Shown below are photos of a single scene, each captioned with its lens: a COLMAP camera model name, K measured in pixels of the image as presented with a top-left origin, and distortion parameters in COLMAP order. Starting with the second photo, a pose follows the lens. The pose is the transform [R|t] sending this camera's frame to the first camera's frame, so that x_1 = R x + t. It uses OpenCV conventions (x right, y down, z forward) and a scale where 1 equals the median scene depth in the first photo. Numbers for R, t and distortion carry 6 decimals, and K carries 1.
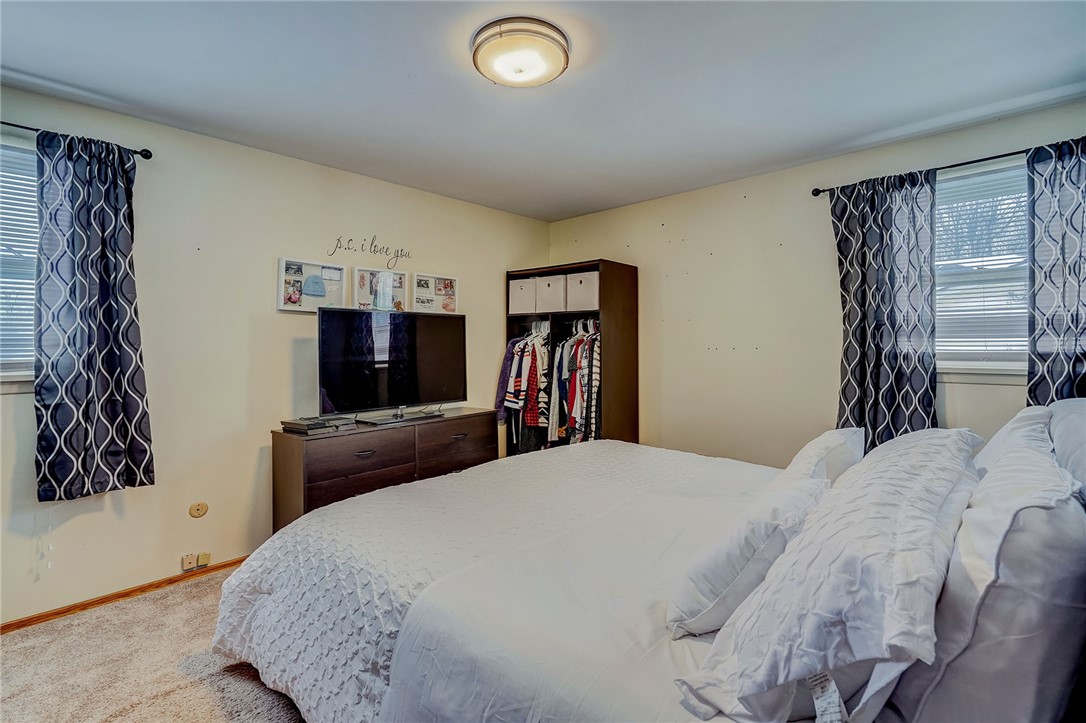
lens RADIAL K [[500.4, 0, 538.2], [0, 500.4, 364.5], [0, 0, 1]] dist [-0.006841, 0.006766]
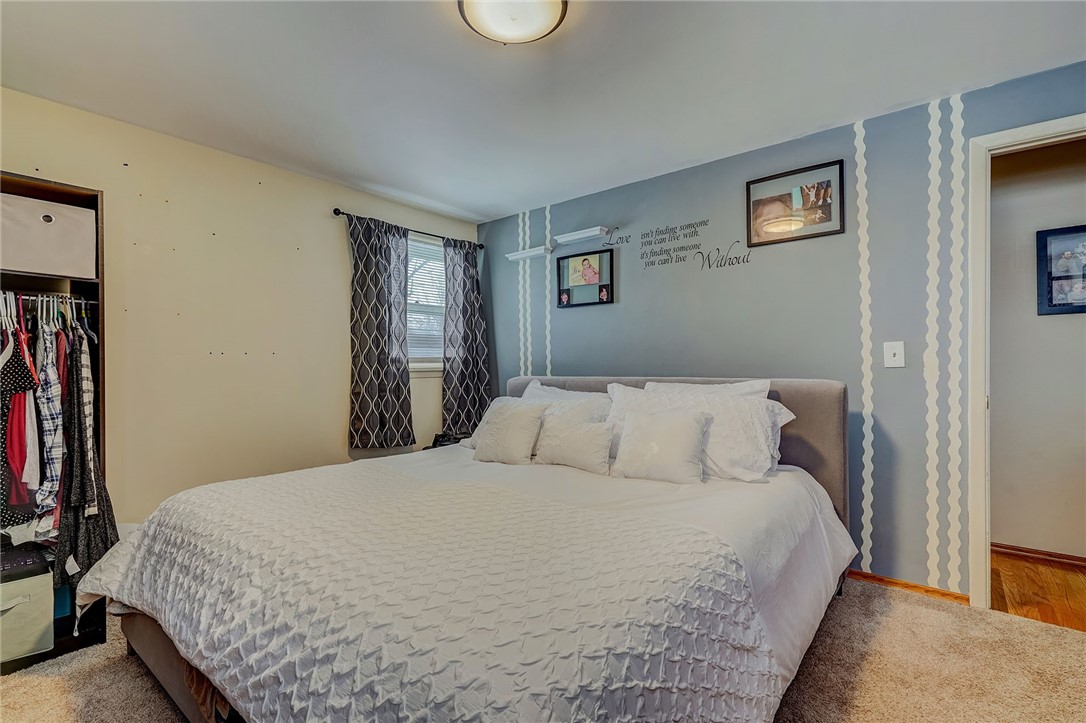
lens RADIAL K [[500.4, 0, 538.2], [0, 500.4, 364.5], [0, 0, 1]] dist [-0.006841, 0.006766]
pose [[-0.080817, -0.000017, 0.996729, -0.666852], [0.039635, 0.999209, 0.003231, 0.007294], [-0.995941, 0.039766, -0.080752, 0.757245]]
